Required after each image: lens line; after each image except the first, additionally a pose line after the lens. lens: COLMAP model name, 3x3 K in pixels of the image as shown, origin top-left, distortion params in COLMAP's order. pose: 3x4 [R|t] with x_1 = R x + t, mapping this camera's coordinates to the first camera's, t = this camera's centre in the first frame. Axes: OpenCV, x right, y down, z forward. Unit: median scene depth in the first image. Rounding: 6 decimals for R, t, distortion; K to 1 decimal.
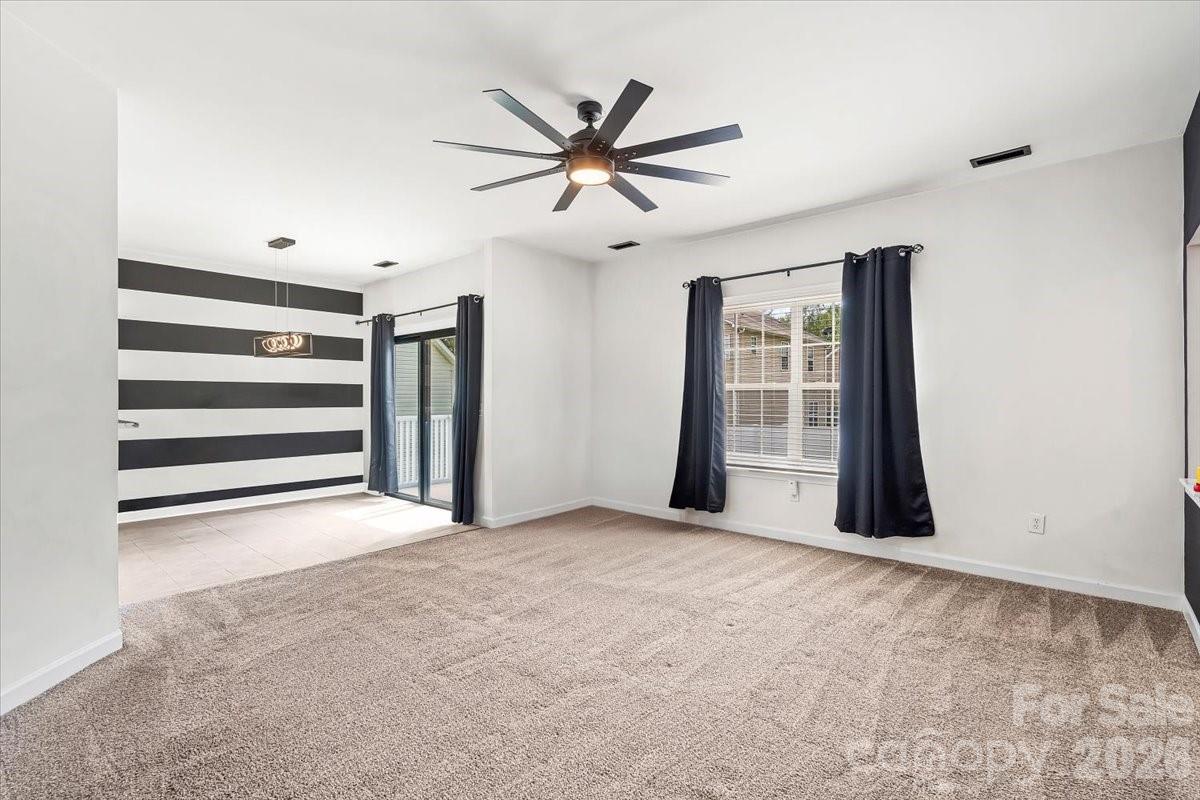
lens RADIAL K [[535.8, 0, 600.0], [0, 535.8, 400.0], [0, 0, 1]] dist [0.000333, -0.000007]
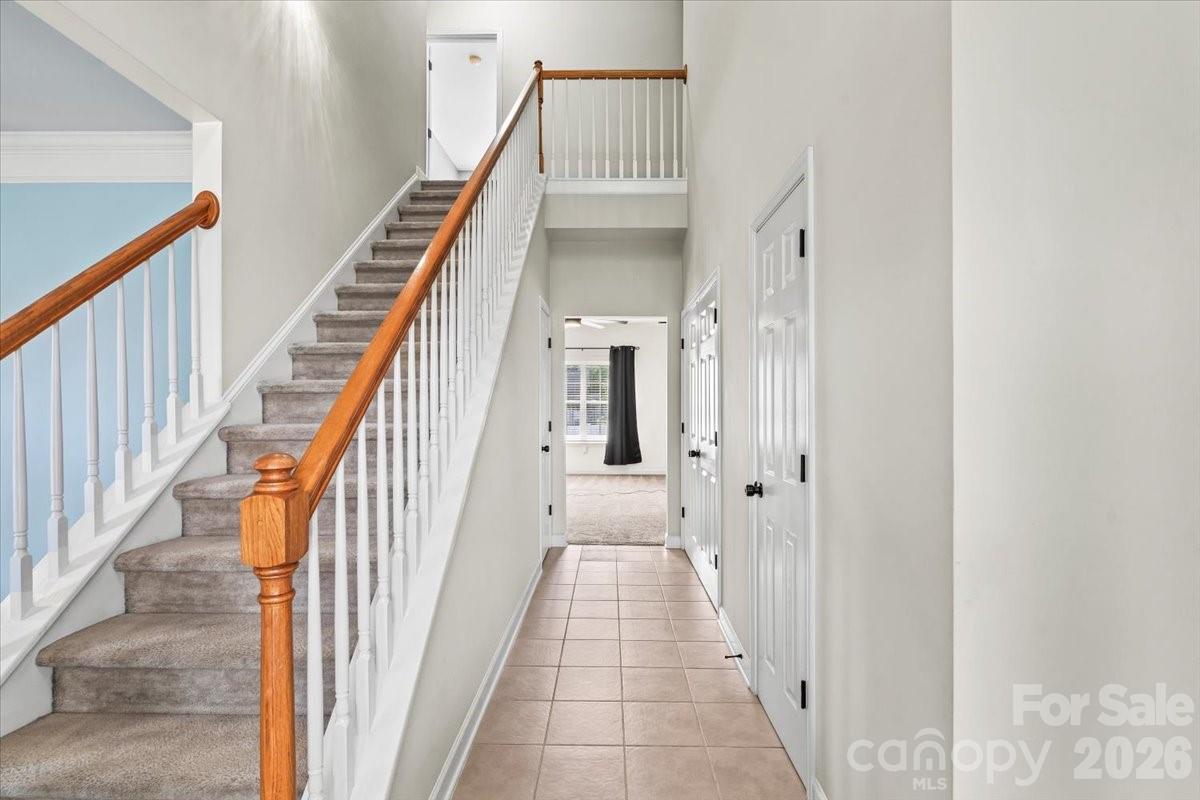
lens RADIAL K [[555.2, 0, 600.0], [0, 555.2, 400.0], [0, 0, 1]] dist [0.002888, 0.000501]
pose [[0.758947, -0.003038, 0.651145, -1.014000], [0.003819, 0.999993, 0.000215, -0.033417], [-0.651141, 0.002324, 0.758953, -0.705738]]
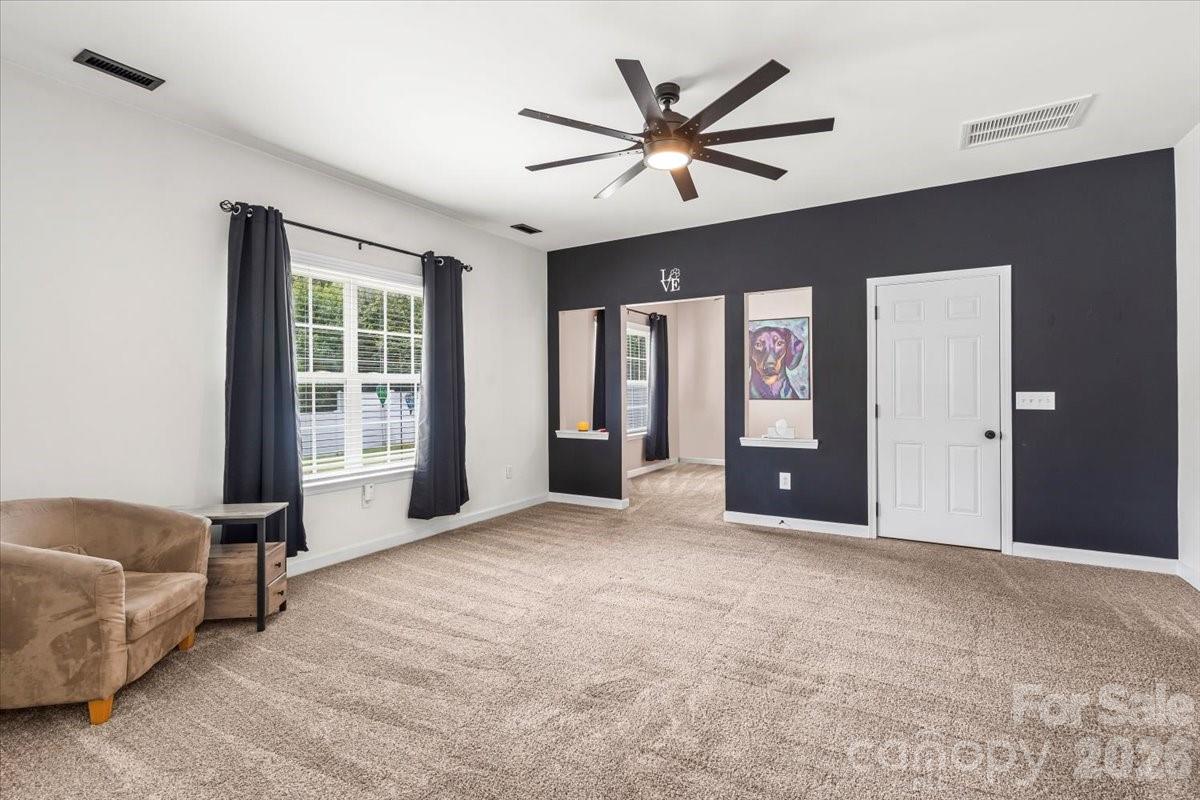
lens RADIAL K [[555.2, 0, 600.0], [0, 555.2, 400.0], [0, 0, 1]] dist [0.002888, 0.000501]
pose [[-0.184825, -0.019074, 0.982586, -0.589237], [0.006556, 0.999765, 0.020641, -0.004934], [-0.982750, 0.010257, -0.184656, 0.770027]]
